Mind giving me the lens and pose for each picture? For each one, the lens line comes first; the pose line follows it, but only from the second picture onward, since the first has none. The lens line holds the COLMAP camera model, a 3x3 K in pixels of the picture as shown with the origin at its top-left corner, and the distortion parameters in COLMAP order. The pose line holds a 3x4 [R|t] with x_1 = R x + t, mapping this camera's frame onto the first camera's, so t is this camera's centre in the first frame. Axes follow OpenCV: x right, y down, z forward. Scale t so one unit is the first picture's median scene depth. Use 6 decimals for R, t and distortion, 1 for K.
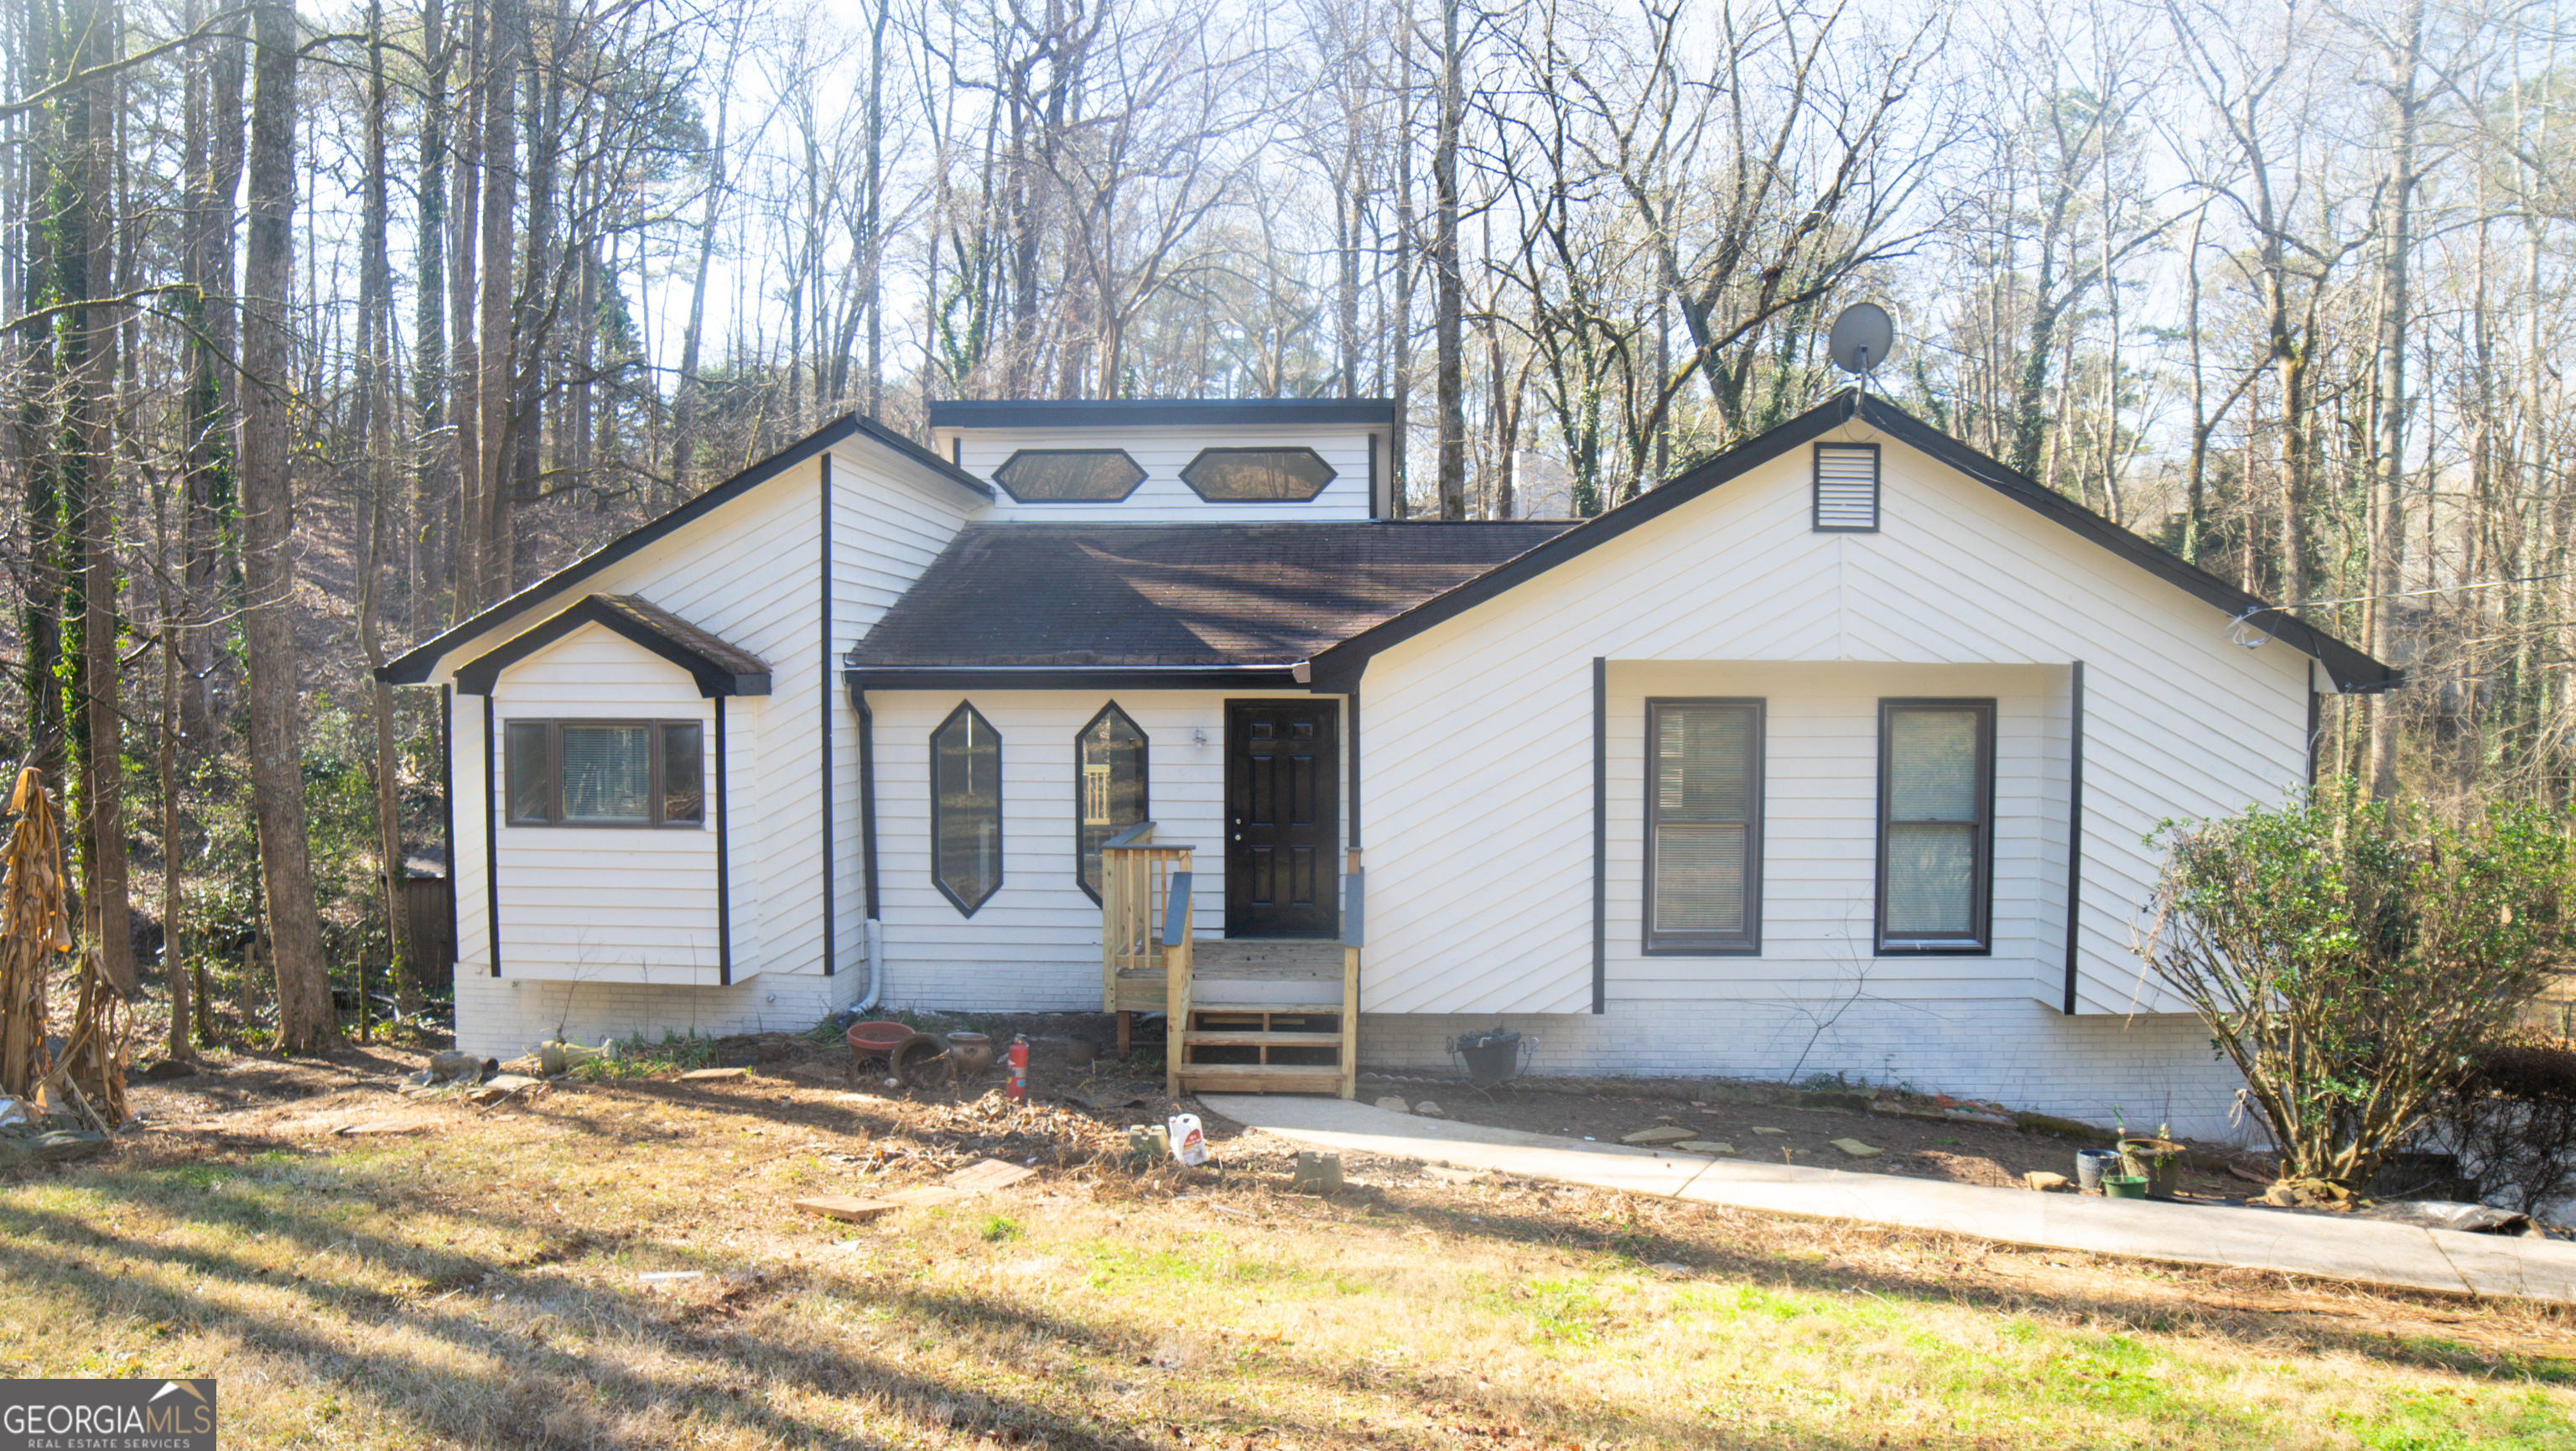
lens RADIAL K [[1580.7, 0, 1315.6], [0, 1580.7, 730.6], [0, 0, 1]] dist [-0.114953, 0.038039]
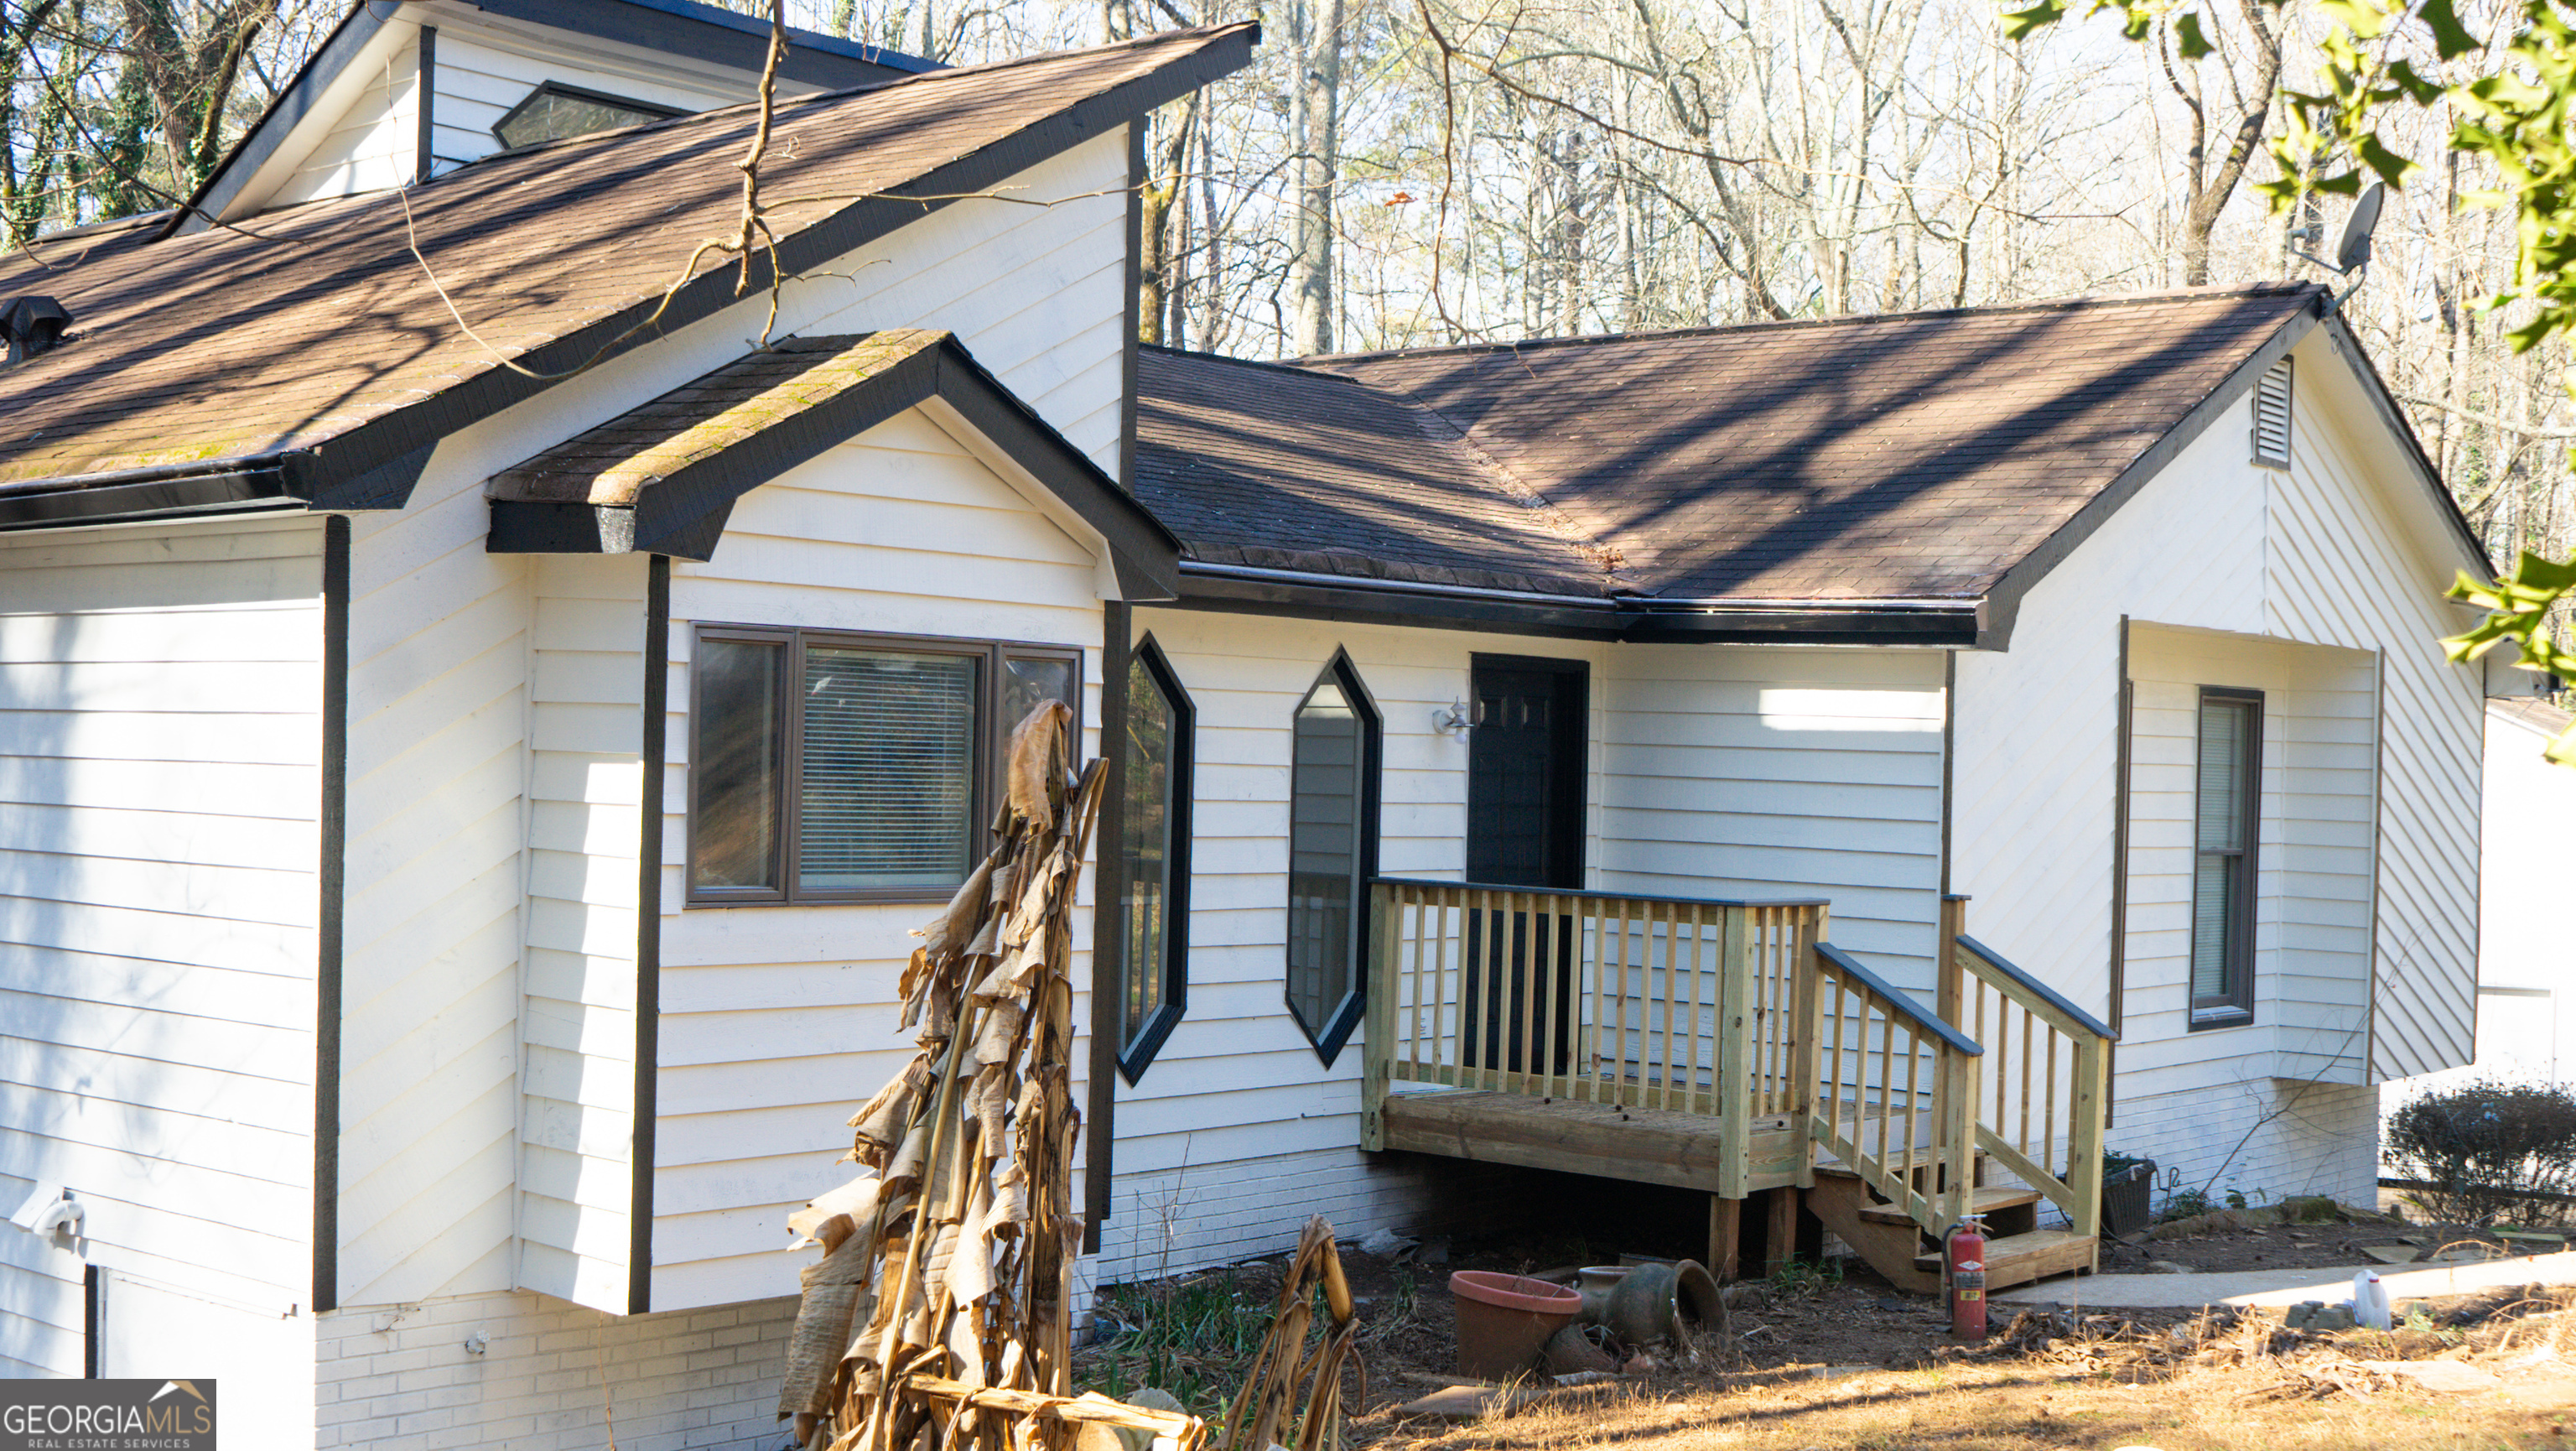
lens RADIAL K [[3138.1, 0, 1276.7], [0, 3138.1, 712.4], [0, 0, 1]] dist [-0.098861, 0.000000]
pose [[0.617880, 0.026444, 0.785828, -1.082572], [-0.005921, 0.999562, -0.028981, 0.037104], [-0.786250, 0.013254, 0.617766, 0.419816]]
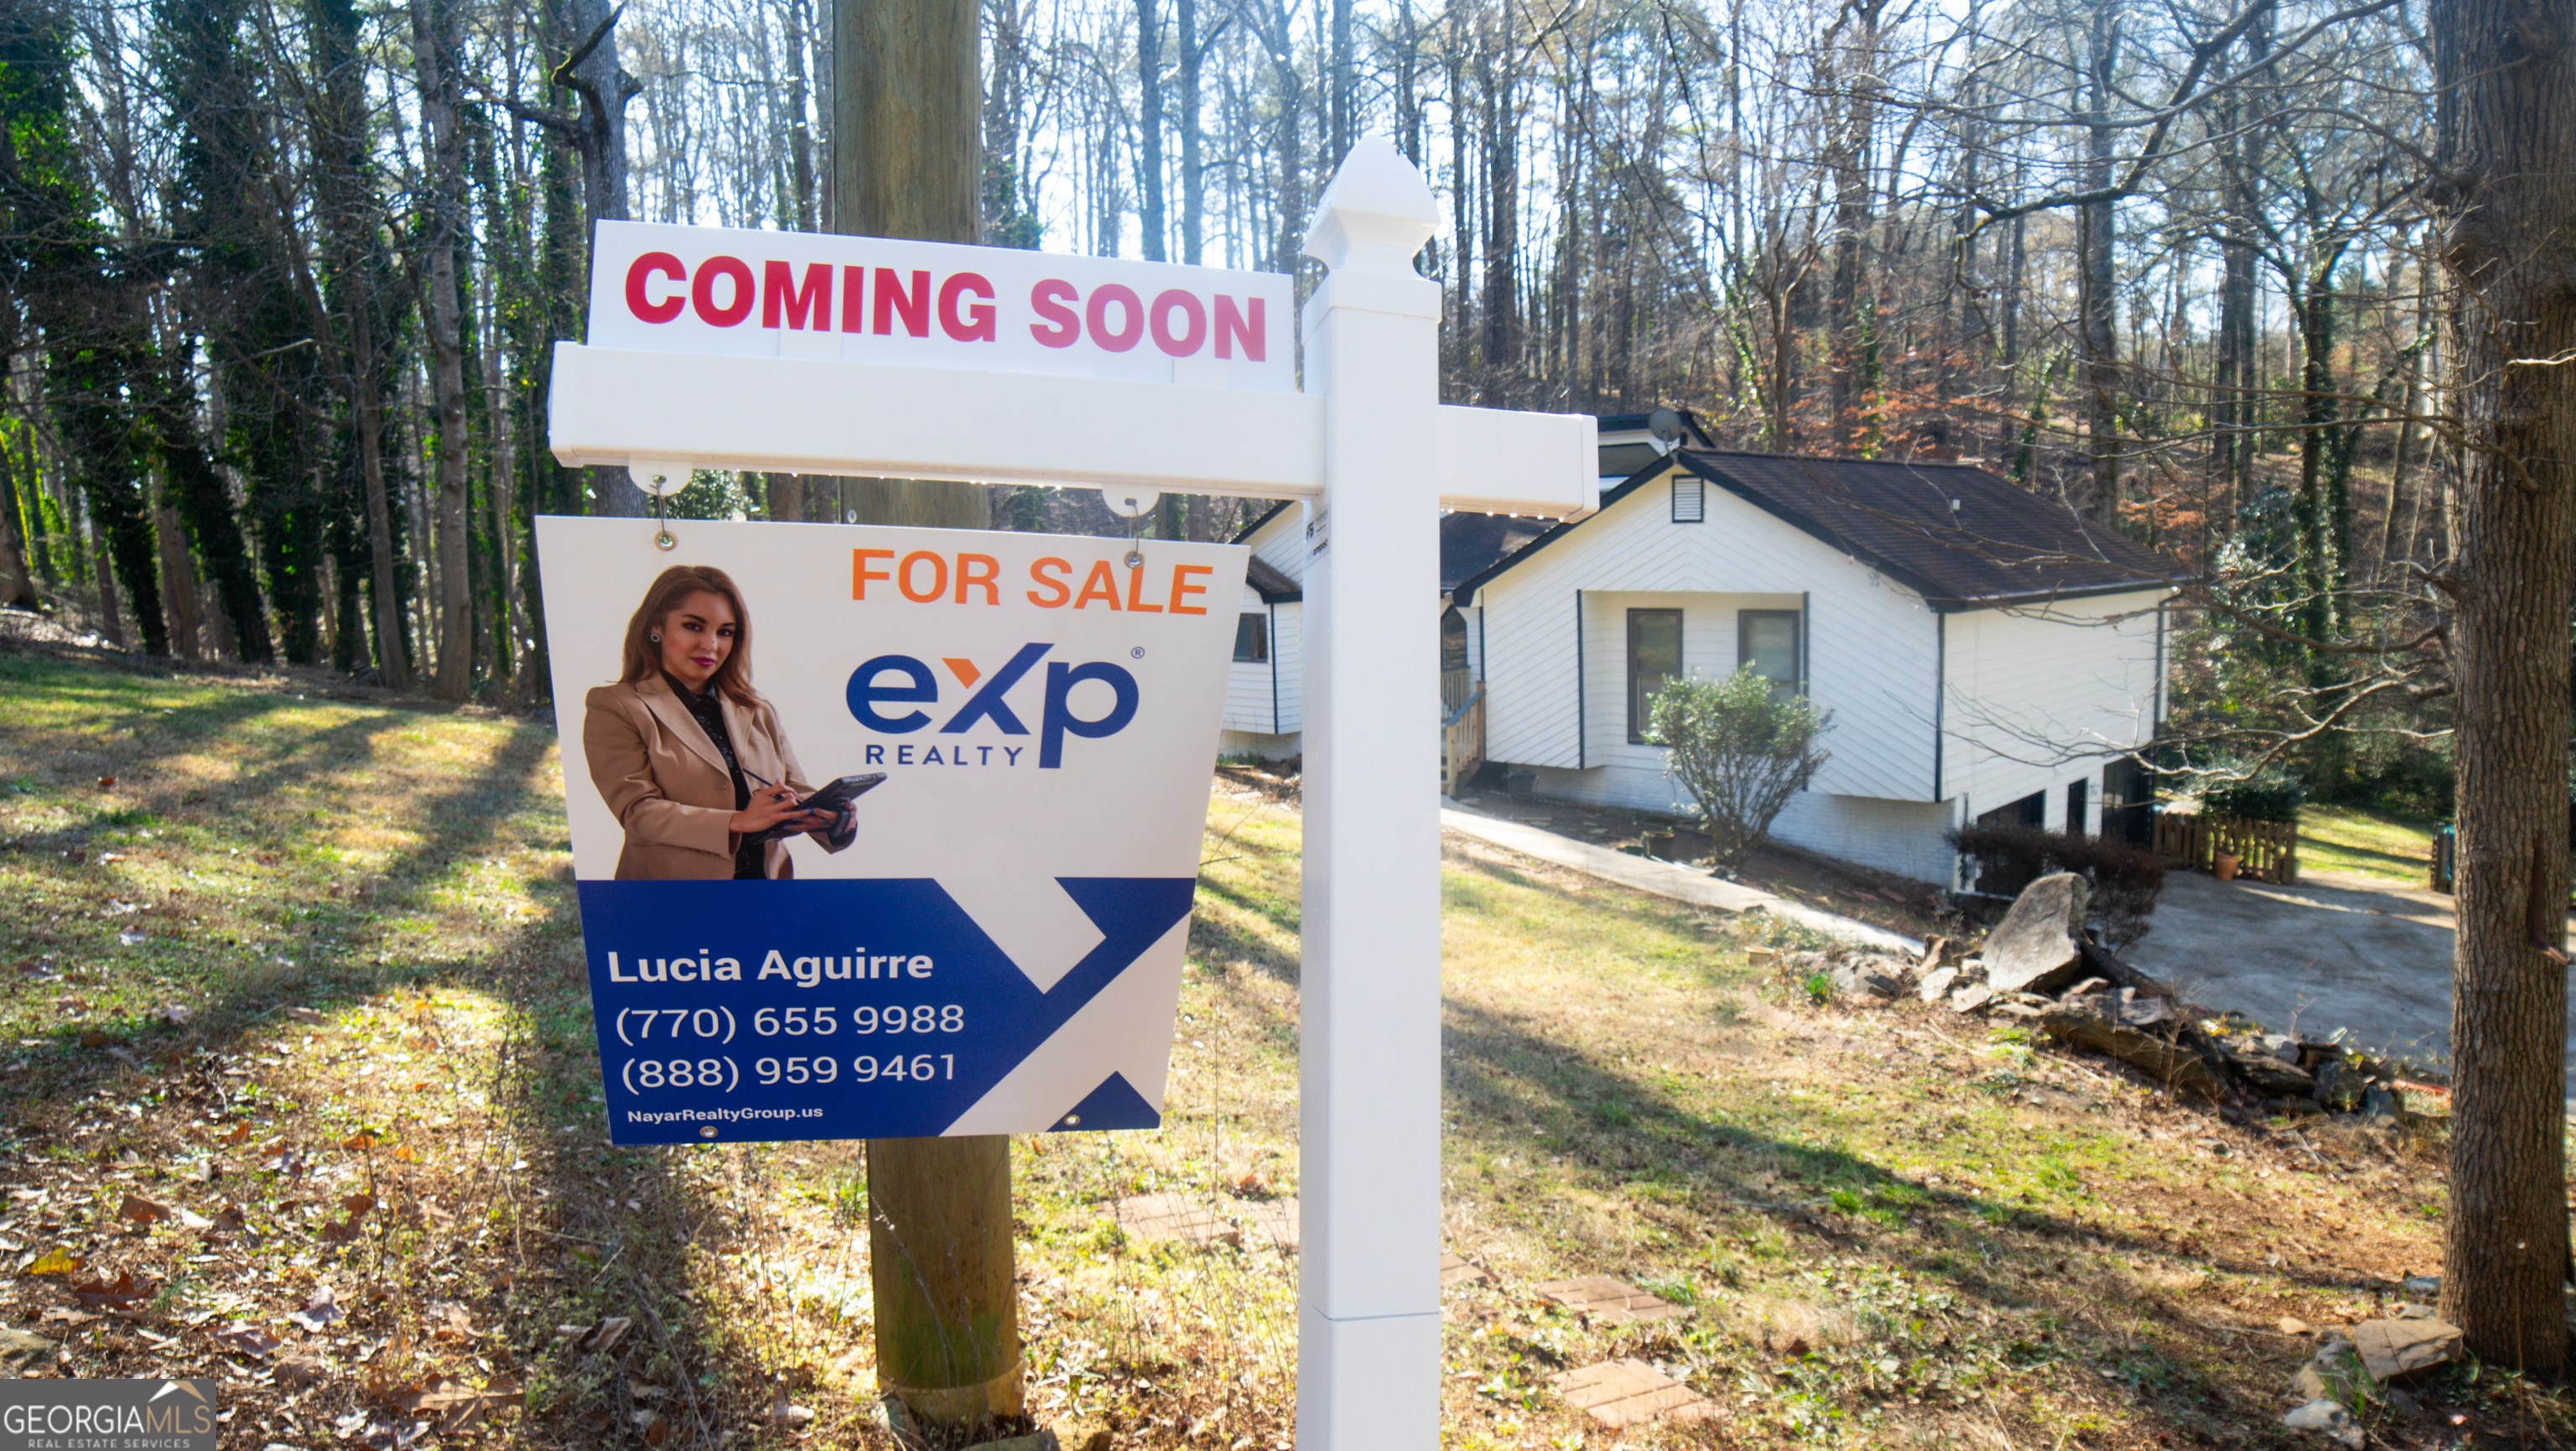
lens RADIAL K [[1580.7, 0, 1291.3], [0, 1580.7, 739.9], [0, 0, 1]] dist [-0.114953, 0.038039]
pose [[0.746731, 0.061897, -0.662239, 1.173209], [0.008174, 0.994731, 0.102191, -0.059885], [0.665075, -0.081722, 0.742291, -0.690699]]
